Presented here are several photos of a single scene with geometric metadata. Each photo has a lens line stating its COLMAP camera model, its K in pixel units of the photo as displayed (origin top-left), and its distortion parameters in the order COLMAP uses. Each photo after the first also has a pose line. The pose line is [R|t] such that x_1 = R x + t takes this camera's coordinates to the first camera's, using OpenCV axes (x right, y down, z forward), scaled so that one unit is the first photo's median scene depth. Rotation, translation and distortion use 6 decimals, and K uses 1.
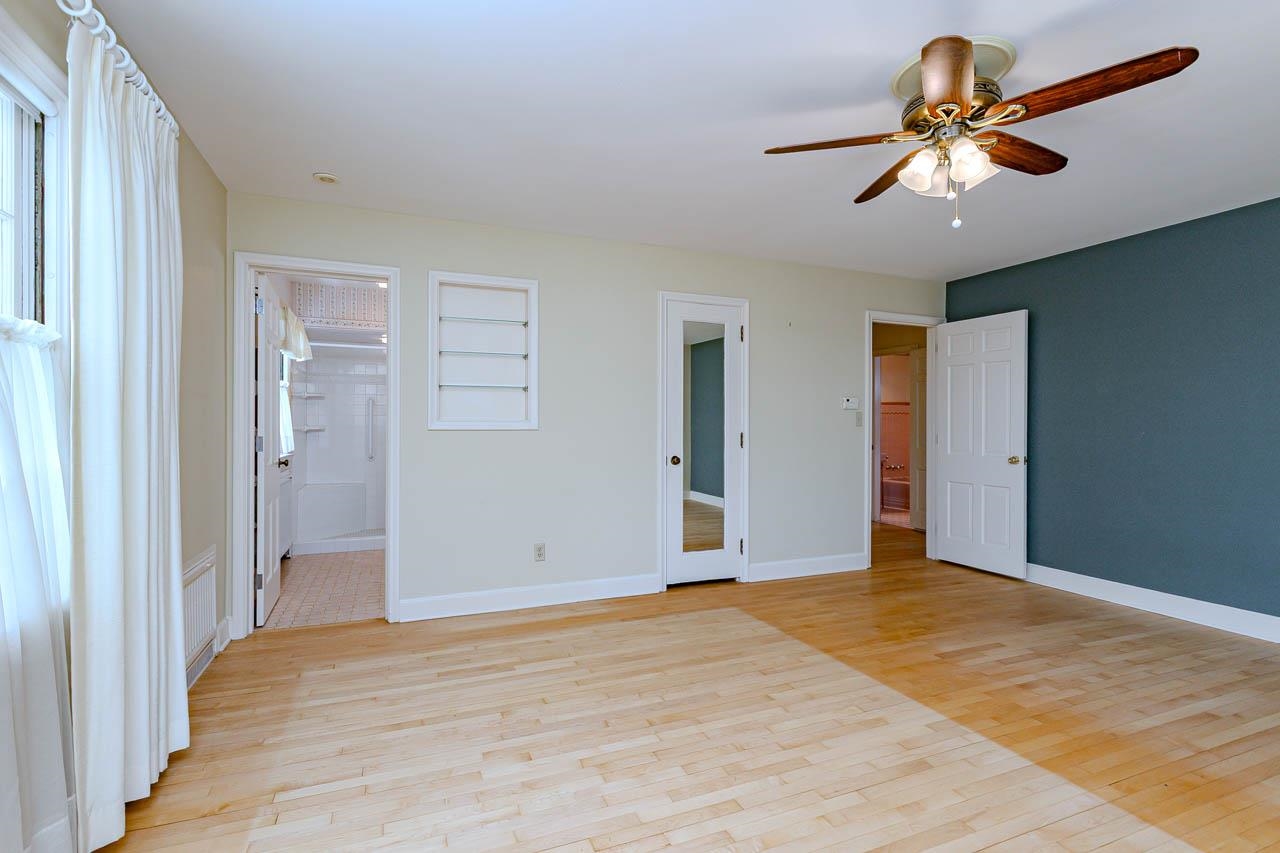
lens RADIAL K [[611.8, 0, 630.5], [0, 611.8, 424.4], [0, 0, 1]] dist [-0.002270, 0.003140]
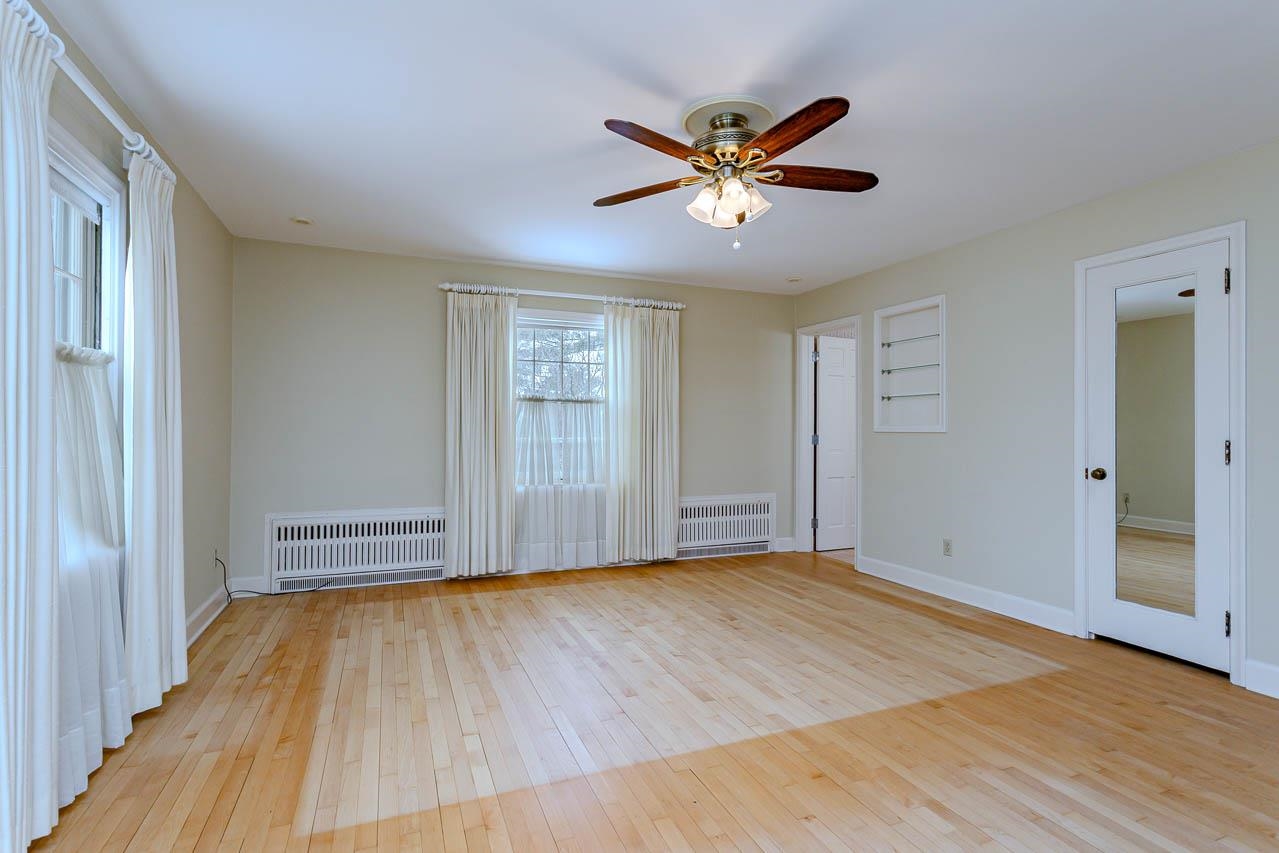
lens RADIAL K [[611.3, 0, 630.2], [0, 611.3, 428.5], [0, 0, 1]] dist [-0.002270, 0.003140]
pose [[-0.008554, 0.000006, -0.999963, 0.951406], [-0.000918, 1.000000, 0.000014, 0.001893], [0.999963, 0.000919, -0.008554, 0.469637]]
